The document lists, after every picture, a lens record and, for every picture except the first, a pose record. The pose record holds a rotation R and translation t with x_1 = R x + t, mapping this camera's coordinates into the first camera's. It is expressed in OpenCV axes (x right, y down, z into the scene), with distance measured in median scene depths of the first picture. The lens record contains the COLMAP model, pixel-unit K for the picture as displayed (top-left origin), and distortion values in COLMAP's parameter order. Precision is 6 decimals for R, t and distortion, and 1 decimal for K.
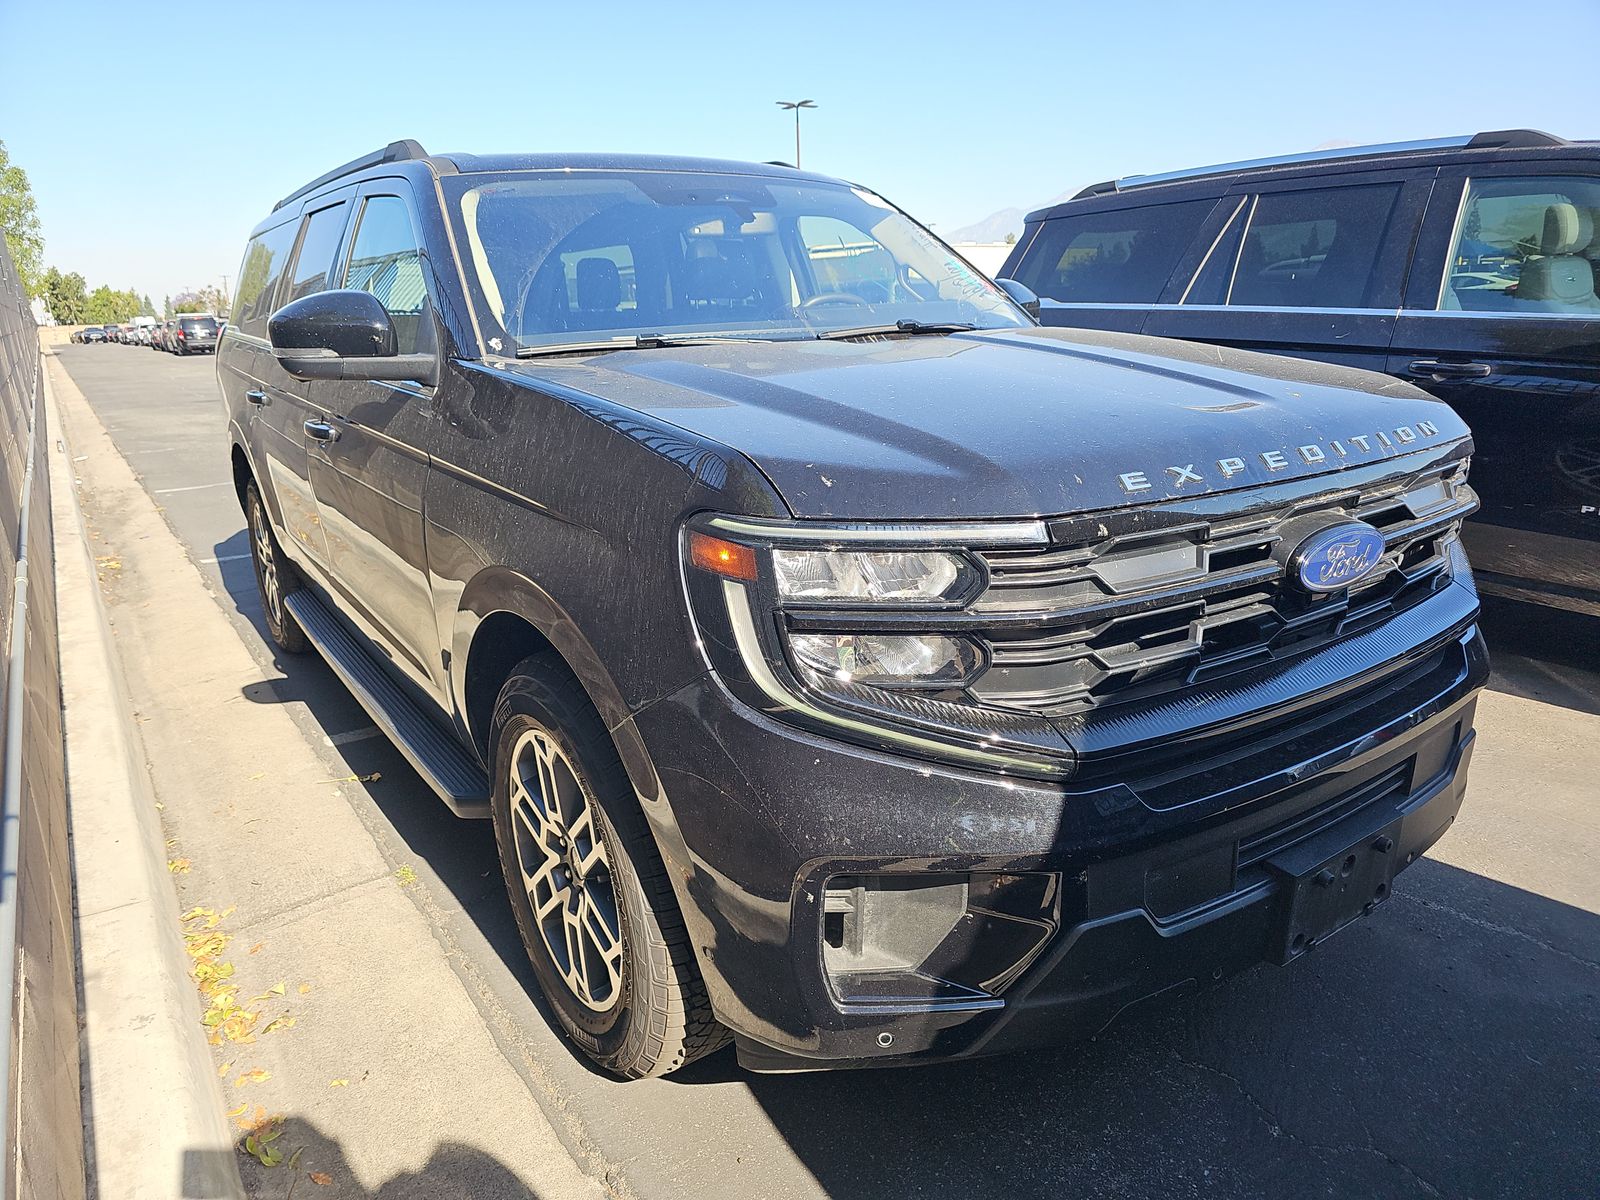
lens RADIAL K [[1012.5, 0, 800.0], [0, 1012.5, 600.0], [0, 0, 1]] dist [-0.003960, -0.000663]
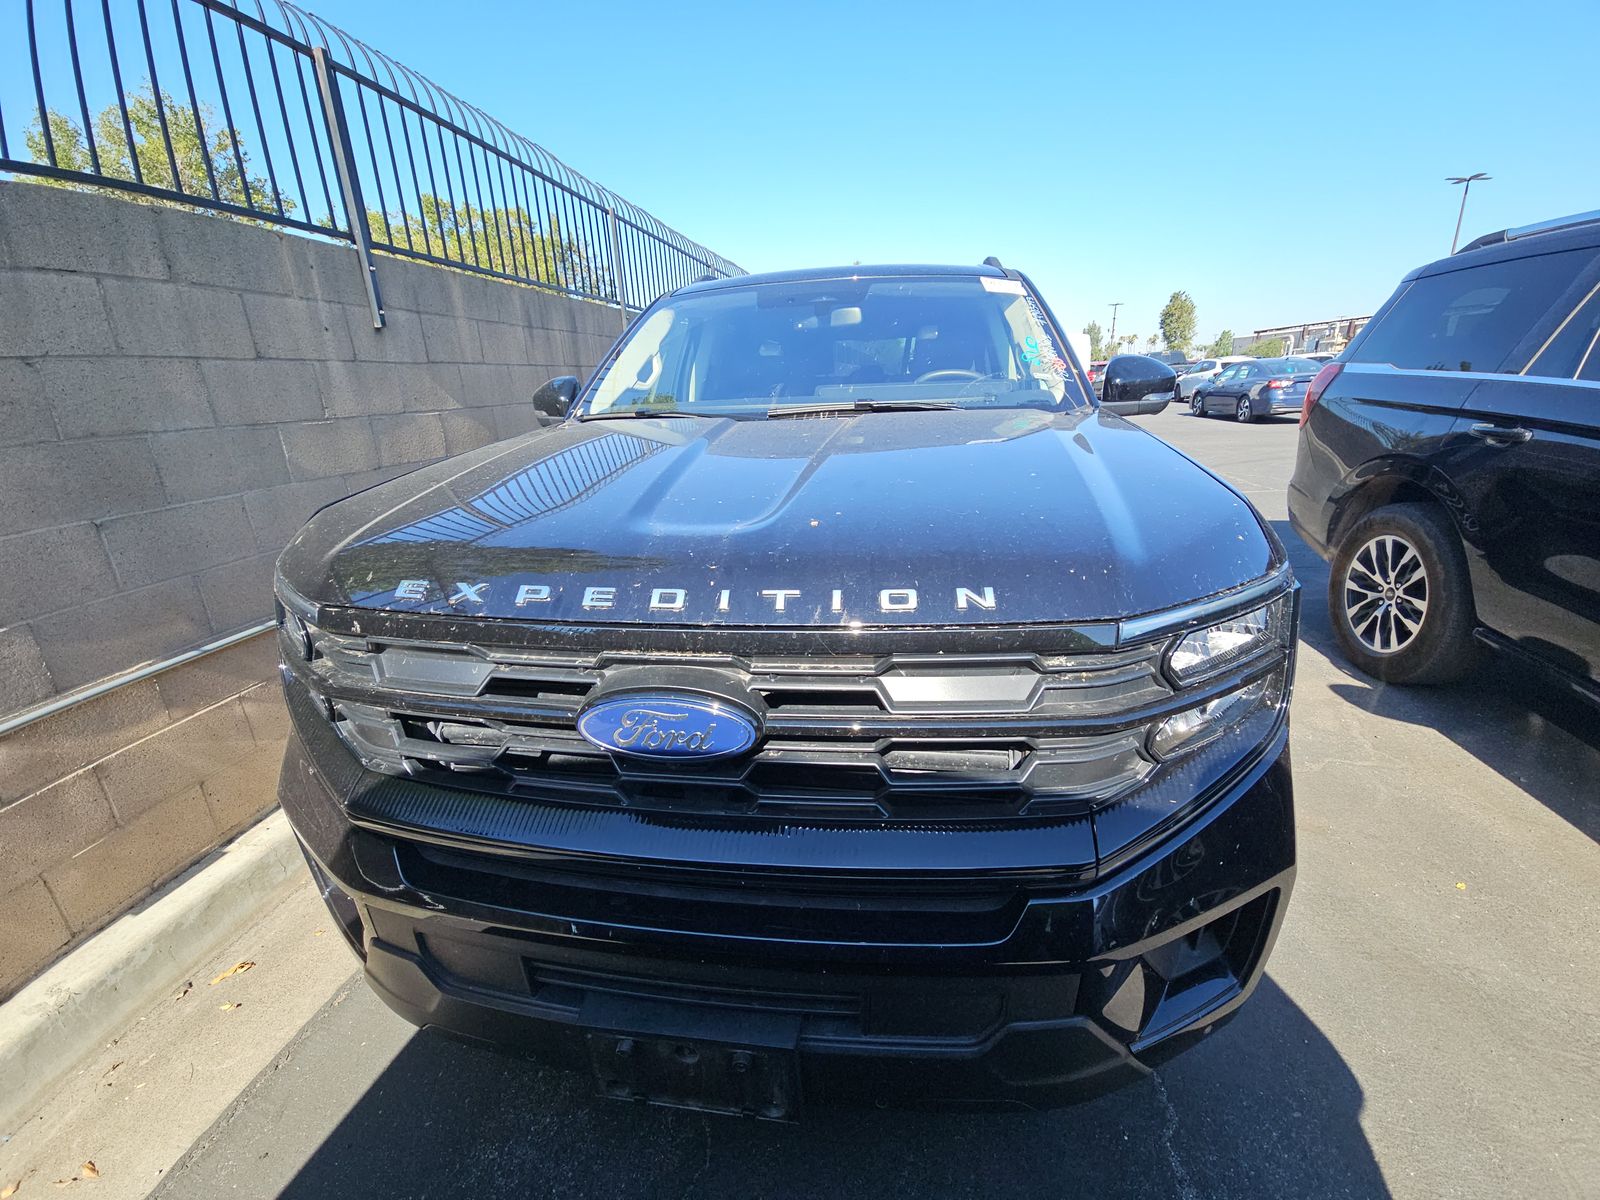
lens RADIAL K [[658.0, 0, 839.1], [0, 658.0, 586.9], [0, 0, 1]] dist [0.000233, -0.019679]
pose [[0.729289, 0.210566, -0.650999, 0.587364], [-0.175659, 0.977197, 0.119291, -0.149400], [0.661272, 0.027356, 0.749647, 0.420651]]
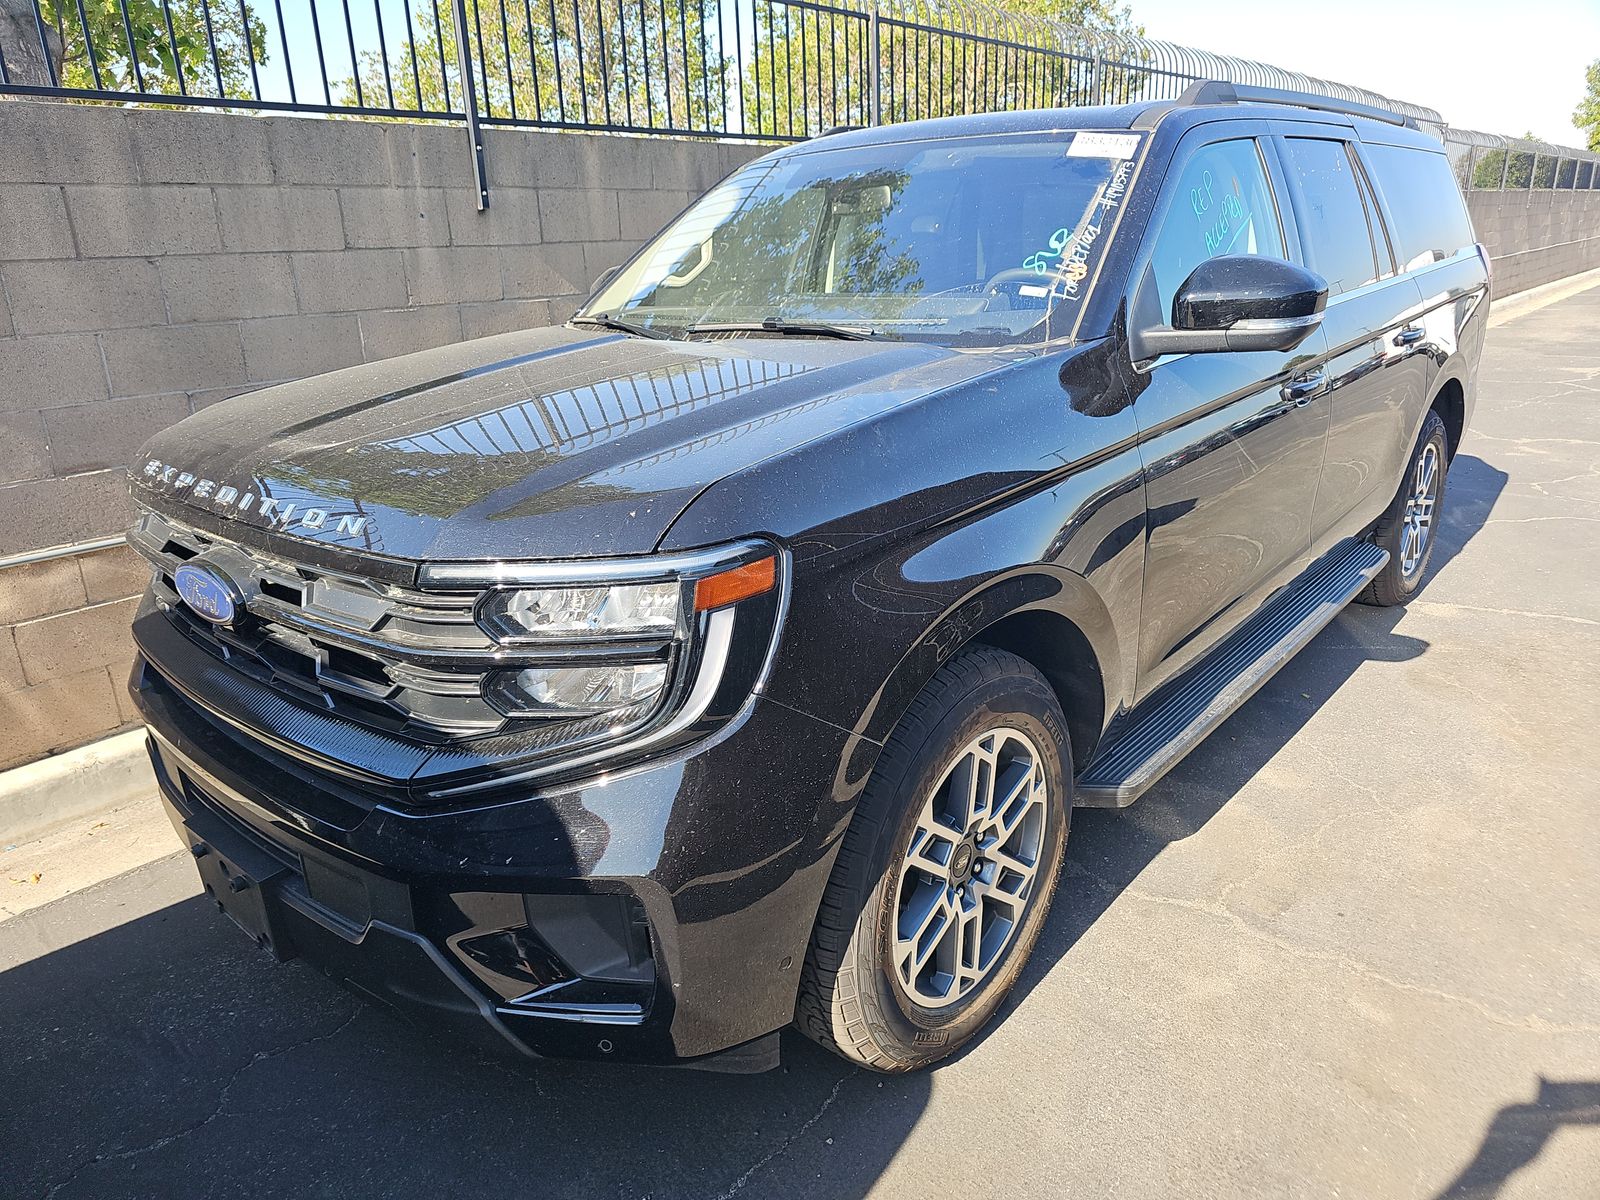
lens RADIAL K [[1081.7, 0, 800.0], [0, 1081.7, 600.0], [0, 0, 1]] dist [-0.004062, -0.117758]
pose [[0.233081, 0.325641, -0.916314, 1.055583], [-0.245136, 0.931512, 0.268688, -0.302460], [0.941054, 0.161996, 0.296944, 0.763873]]
